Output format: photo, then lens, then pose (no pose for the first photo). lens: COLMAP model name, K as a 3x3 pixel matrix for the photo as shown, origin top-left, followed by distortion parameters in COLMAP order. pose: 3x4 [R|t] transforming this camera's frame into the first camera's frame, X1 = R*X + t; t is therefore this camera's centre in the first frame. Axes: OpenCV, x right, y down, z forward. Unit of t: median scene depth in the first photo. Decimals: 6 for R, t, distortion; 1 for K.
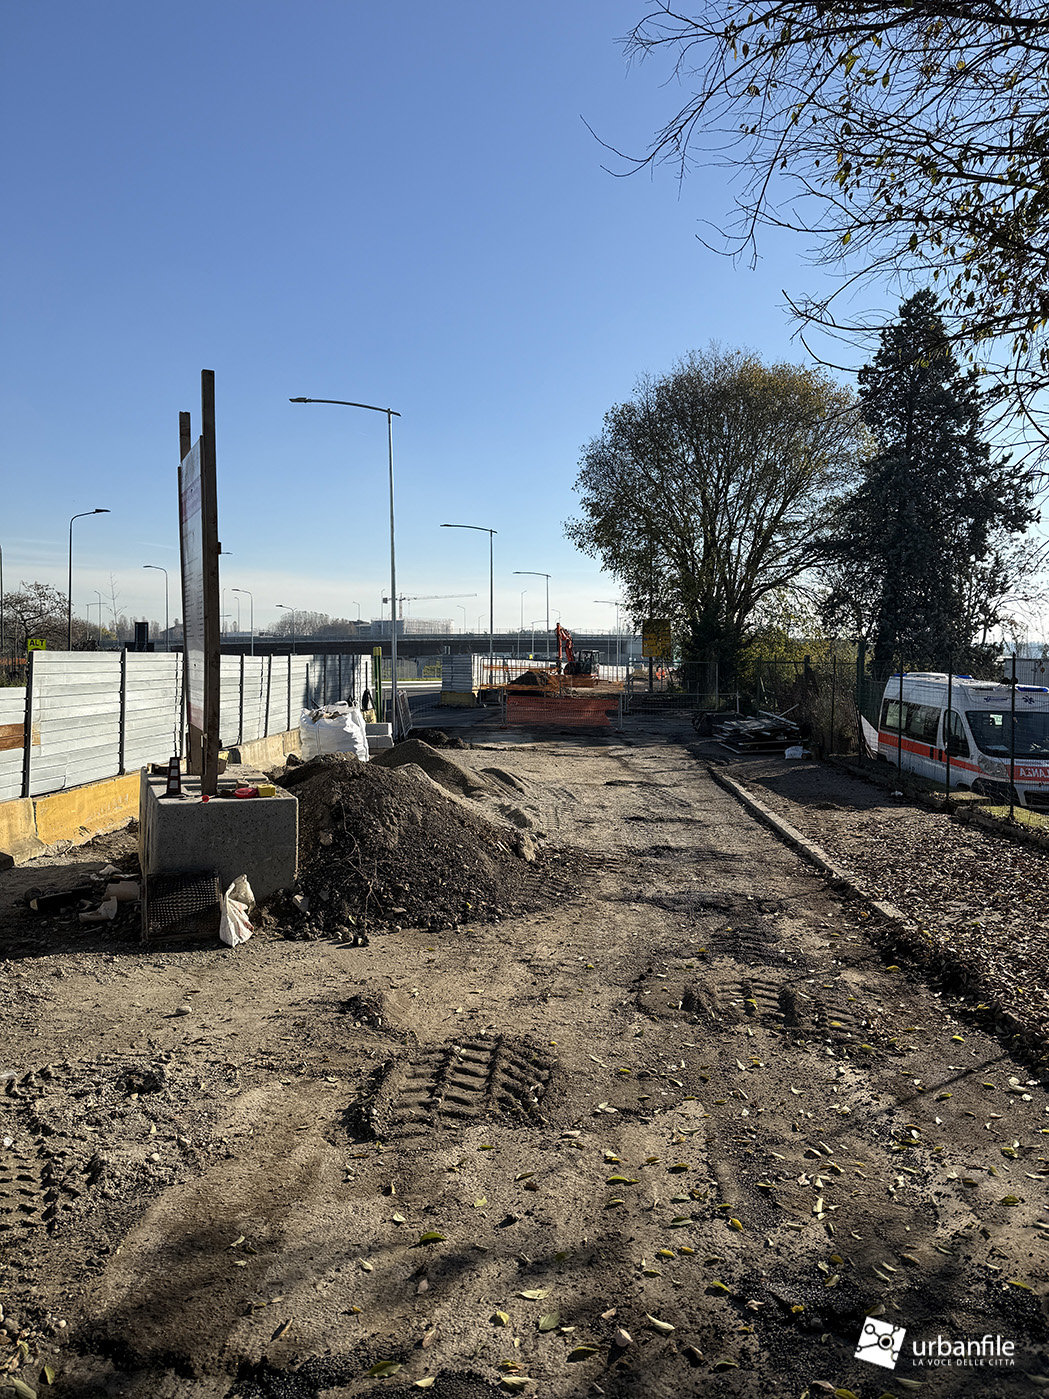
lens RADIAL K [[976.6, 0, 524.5], [0, 976.6, 699.5], [0, 0, 1]] dist [0.001195, 0.000420]
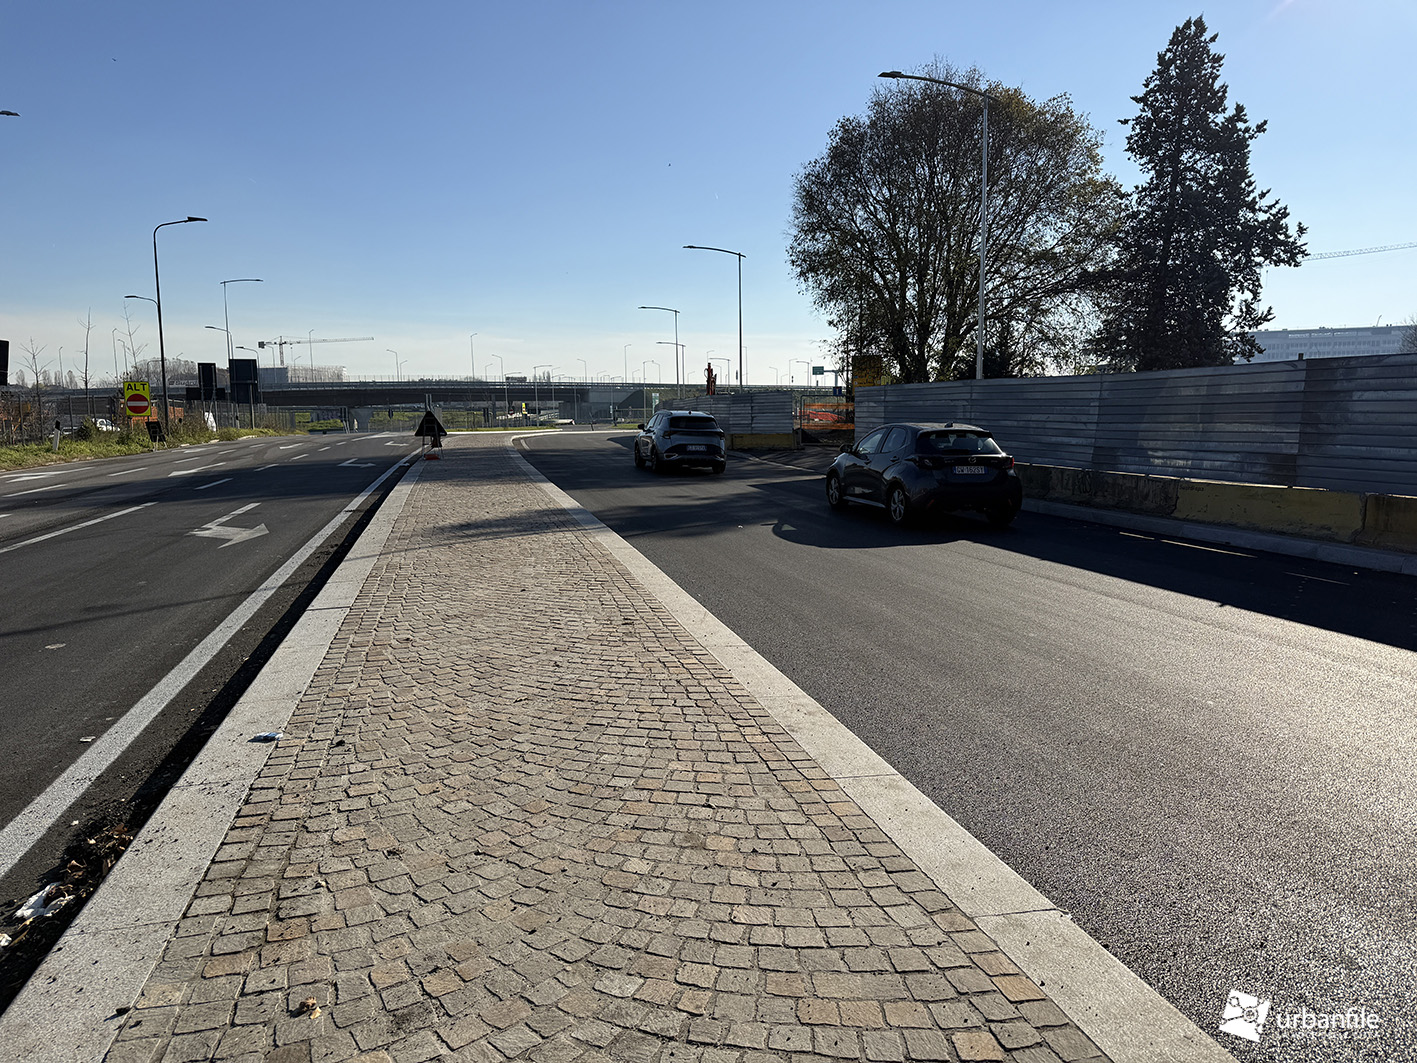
lens RADIAL K [[989.2, 0, 708.5], [0, 989.2, 531.5], [0, 0, 1]] dist [0.001195, 0.000420]
pose [[0.958763, -0.052295, 0.279354, -0.309098], [0.028490, 0.995659, 0.088608, 0.001031], [-0.282776, -0.076995, 0.956091, 0.102645]]
